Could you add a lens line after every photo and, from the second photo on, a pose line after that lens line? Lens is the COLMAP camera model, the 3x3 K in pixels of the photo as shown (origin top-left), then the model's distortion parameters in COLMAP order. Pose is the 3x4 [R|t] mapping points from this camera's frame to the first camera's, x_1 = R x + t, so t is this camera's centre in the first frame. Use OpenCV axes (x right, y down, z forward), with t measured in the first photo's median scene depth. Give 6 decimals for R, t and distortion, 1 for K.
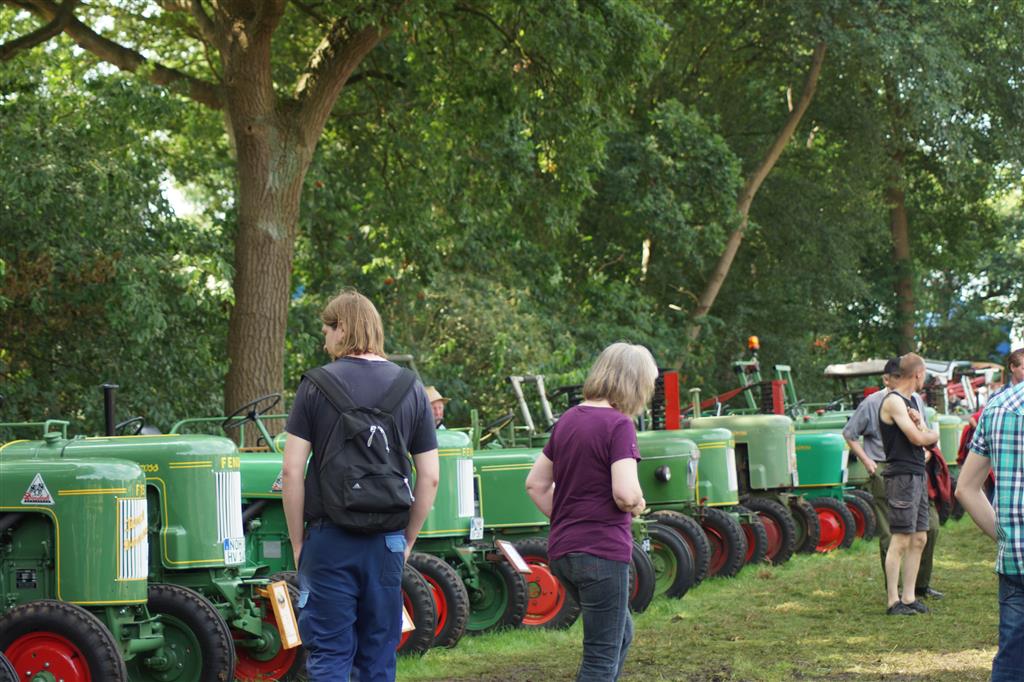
lens RADIAL K [[3115.8, 0, 512.0], [0, 3115.8, 341.0], [0, 0, 1]] dist [-0.172304, -2.267123]
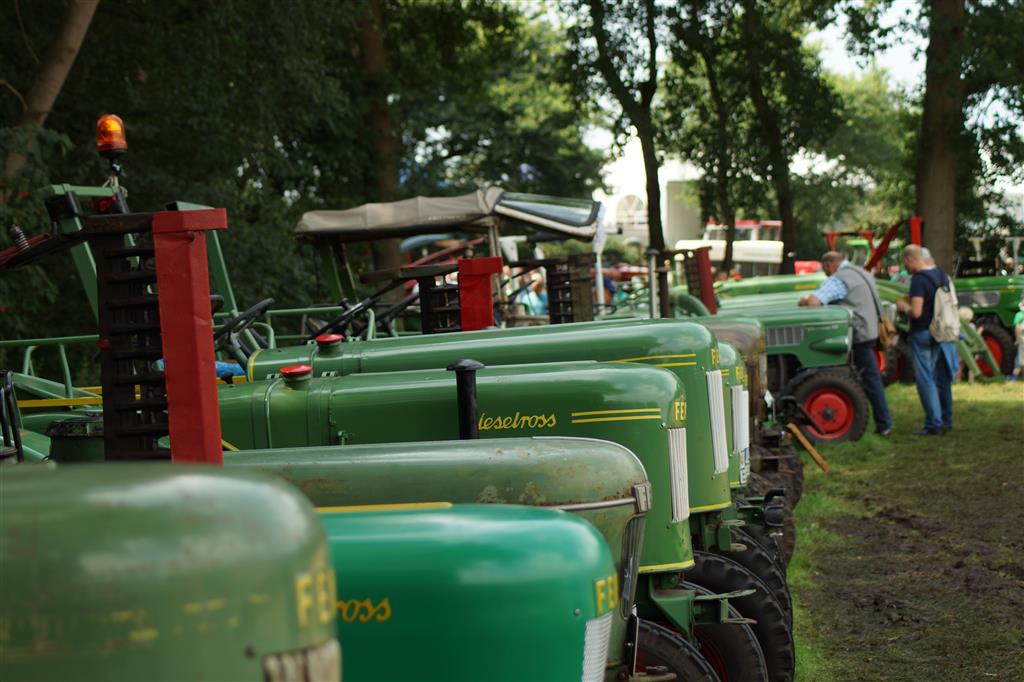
lens RADIAL K [[3115.8, 0, 512.0], [0, 3115.8, 341.0], [0, 0, 1]] dist [-0.172304, -2.267123]
pose [[0.981825, -0.018177, 0.188918, 0.055960], [0.011420, 0.999258, 0.036796, 0.011310], [-0.189447, -0.033969, 0.981303, 0.654692]]
